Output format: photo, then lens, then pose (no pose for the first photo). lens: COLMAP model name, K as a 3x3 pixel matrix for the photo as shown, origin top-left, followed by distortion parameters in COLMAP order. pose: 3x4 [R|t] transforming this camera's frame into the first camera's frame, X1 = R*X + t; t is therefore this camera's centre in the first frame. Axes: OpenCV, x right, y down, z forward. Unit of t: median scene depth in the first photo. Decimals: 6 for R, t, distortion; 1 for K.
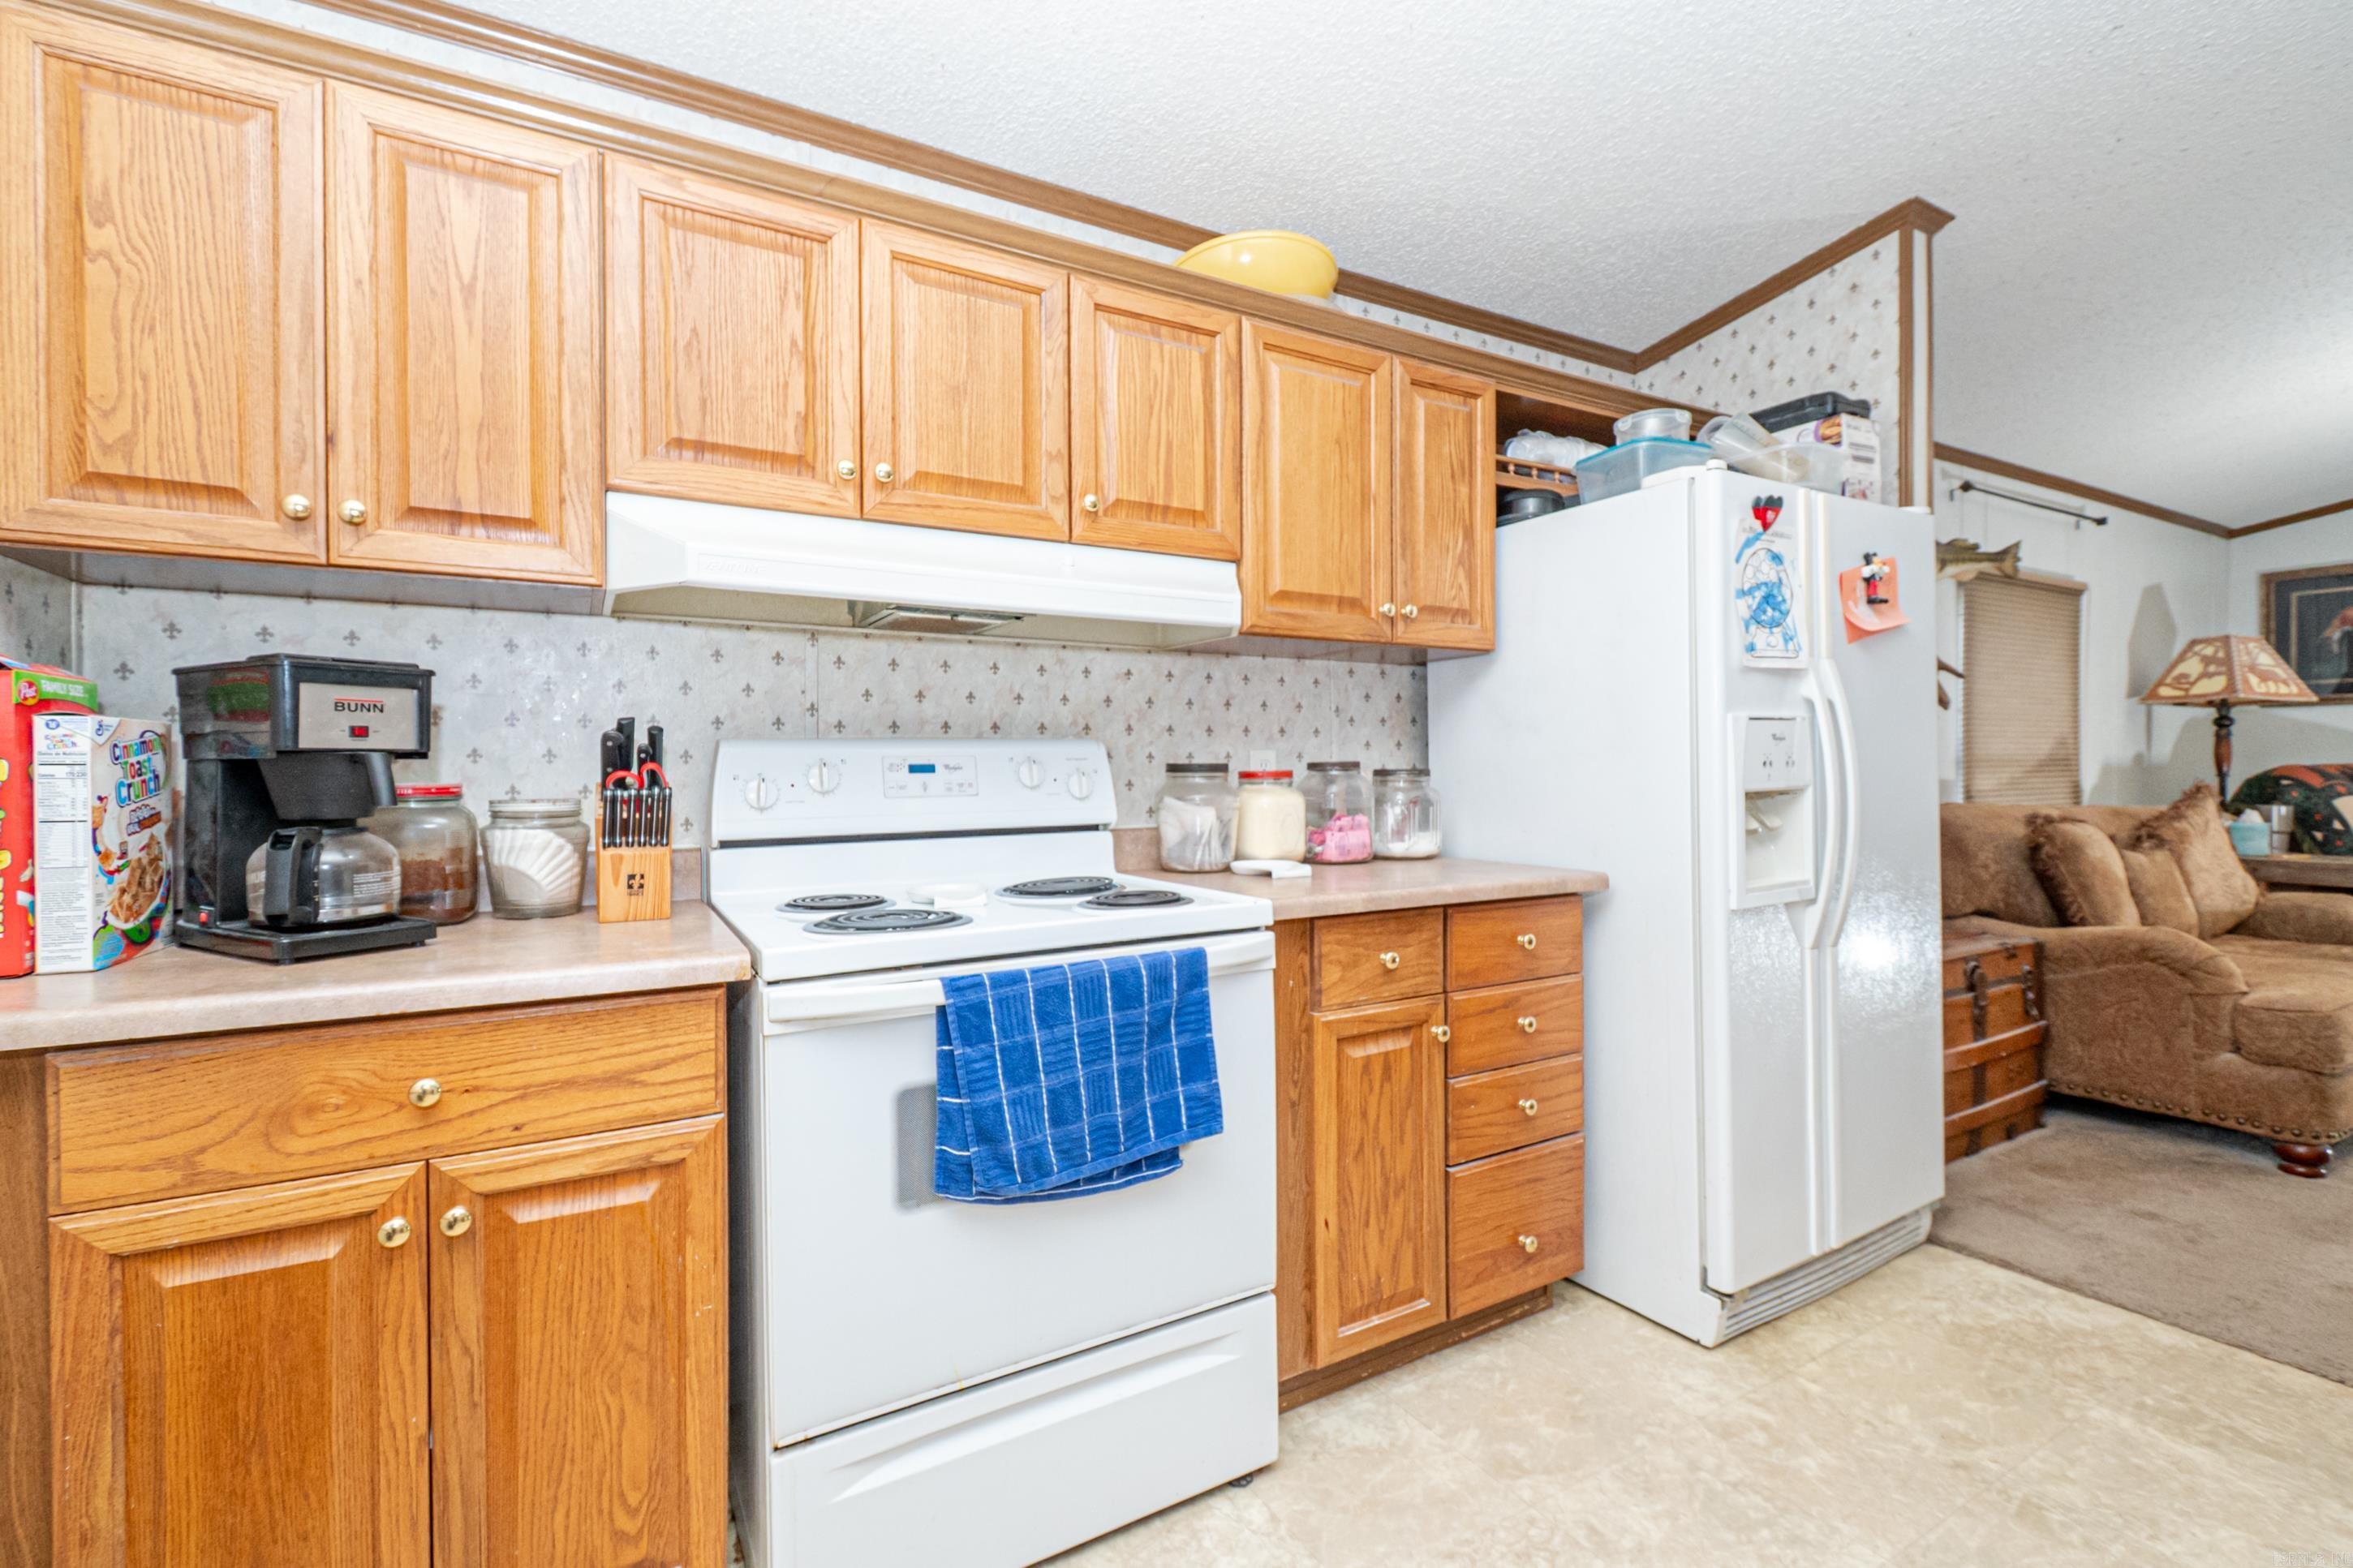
lens RADIAL K [[1008.5, 0, 1171.9], [0, 1008.5, 779.8], [0, 0, 1]] dist [0.009784, 0.000420]
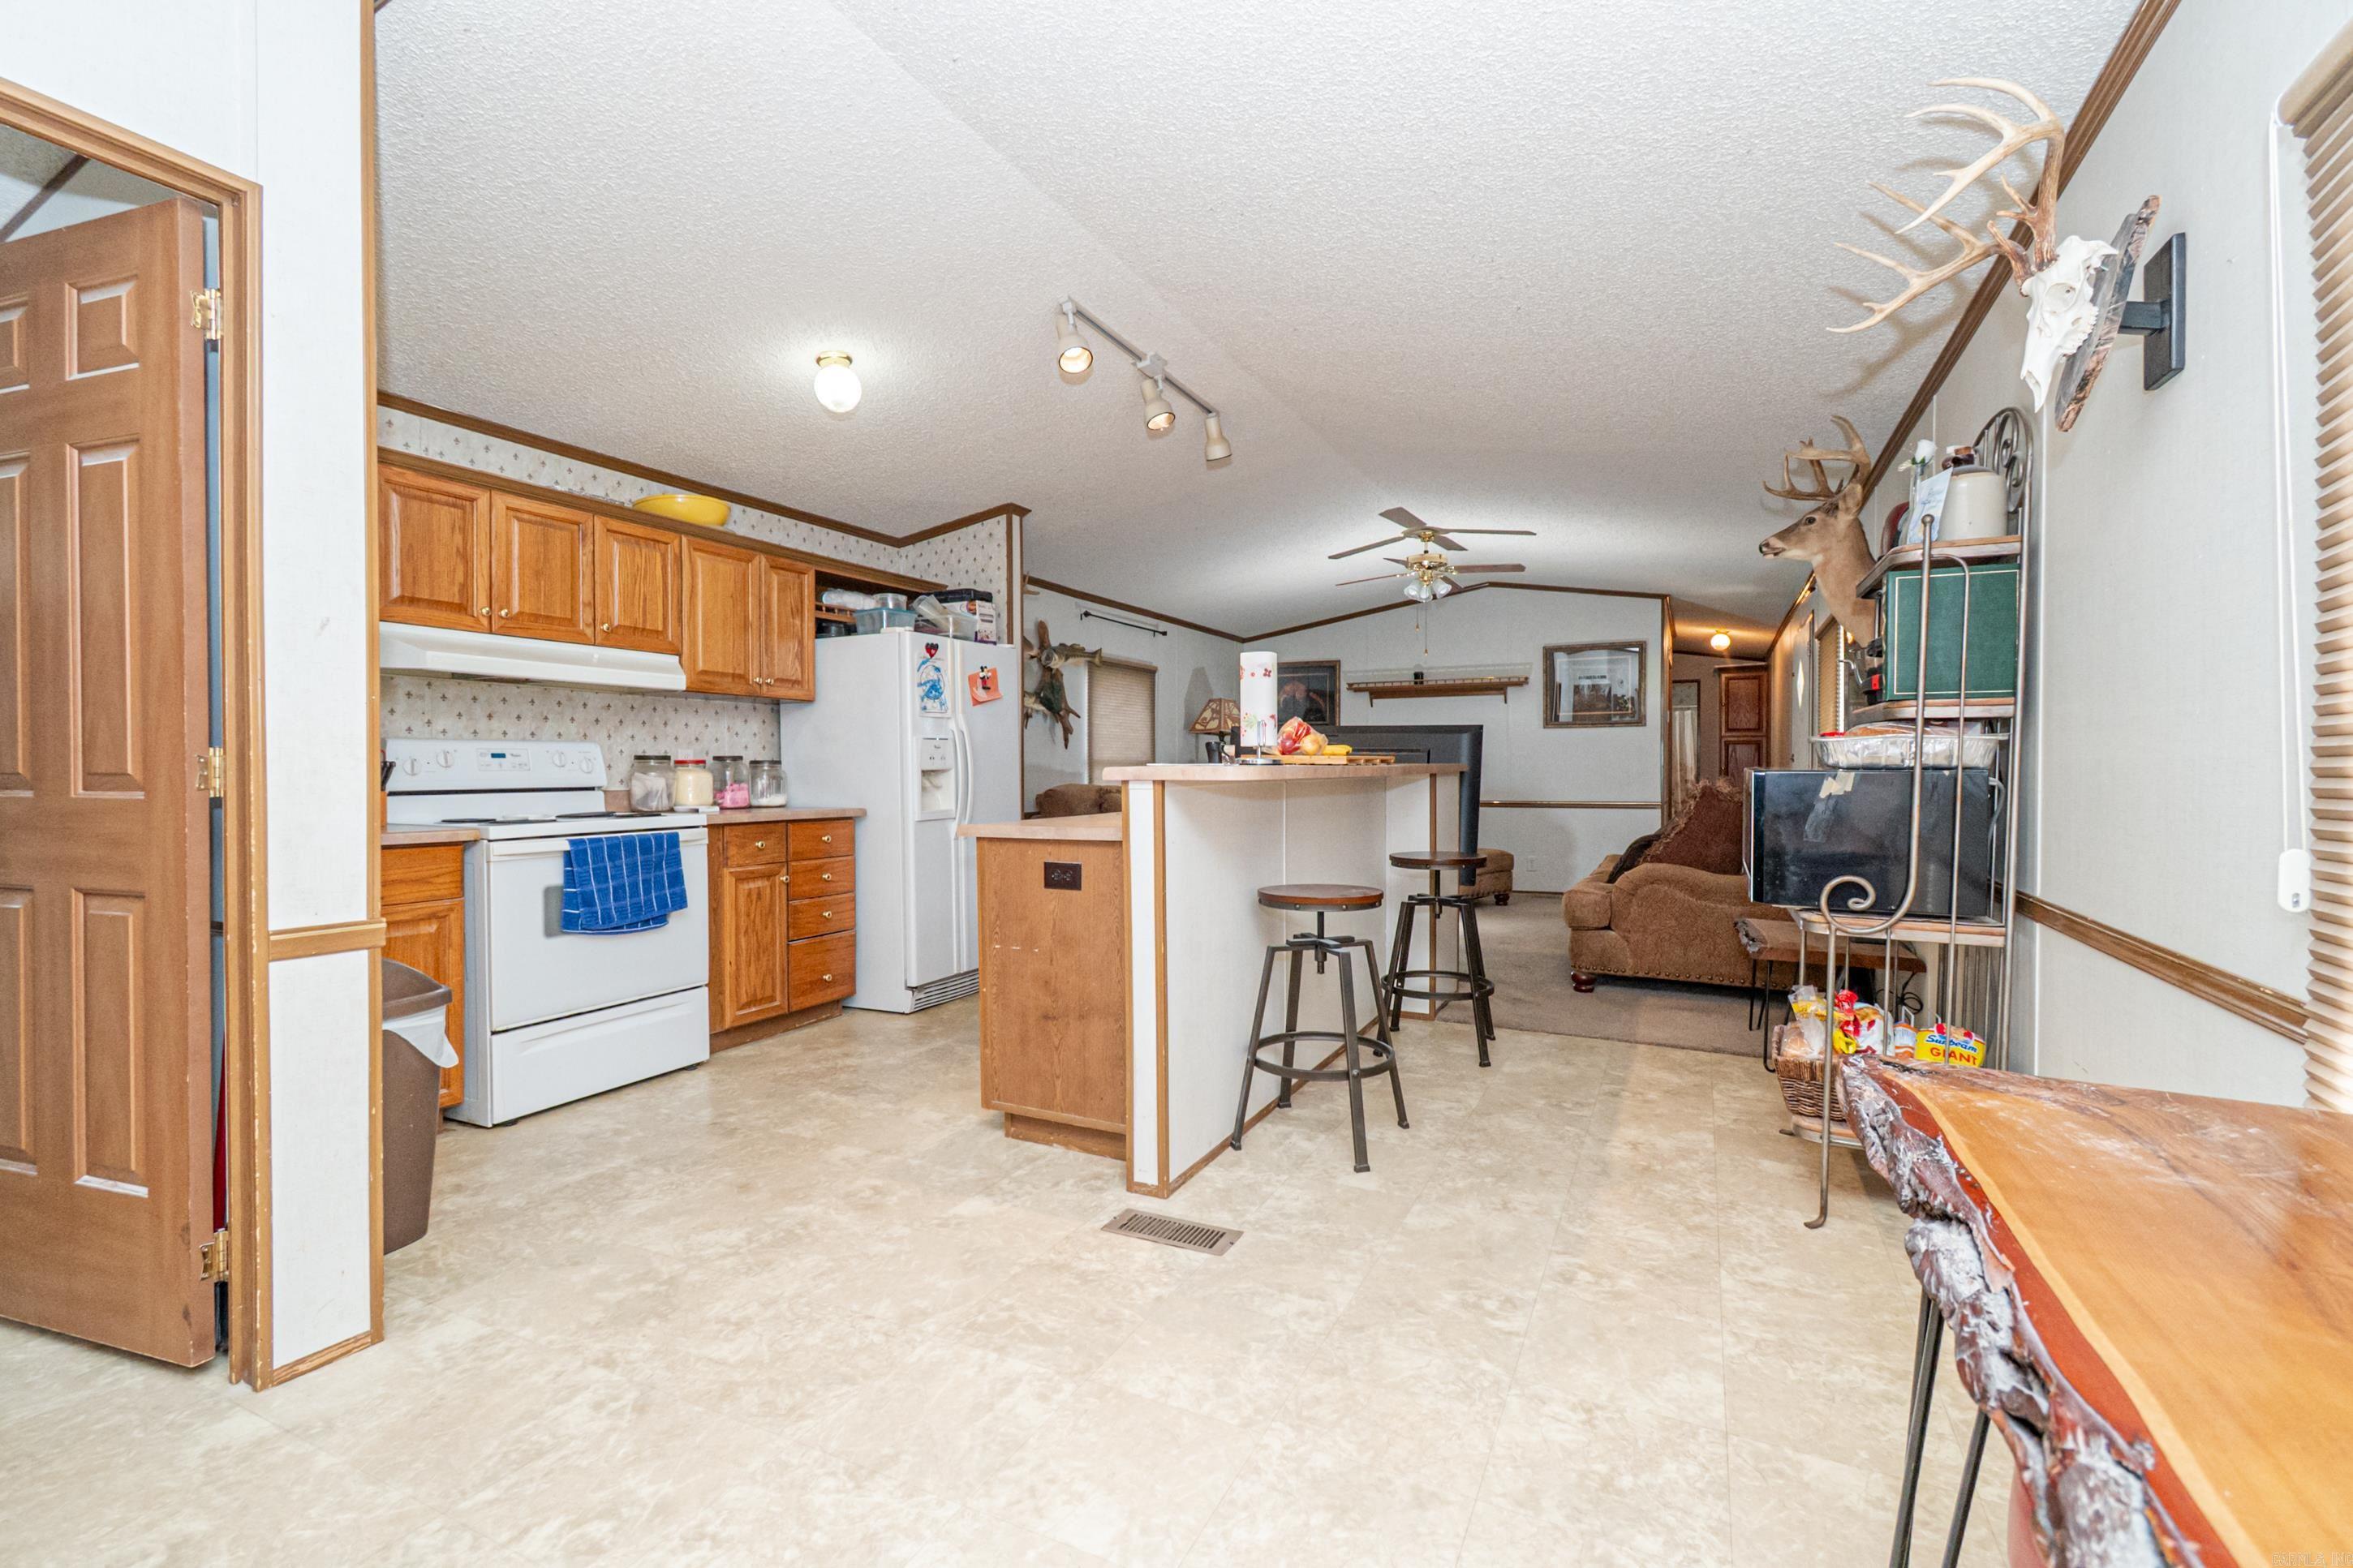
lens RADIAL K [[1008.5, 0, 1171.9], [0, 1008.5, 779.8], [0, 0, 1]] dist [0.009784, 0.000420]
pose [[0.822338, -0.000943, 0.568999, -0.271661], [0.004323, 0.999980, -0.004590, 0.045339], [-0.568983, 0.006235, 0.822325, -1.200268]]
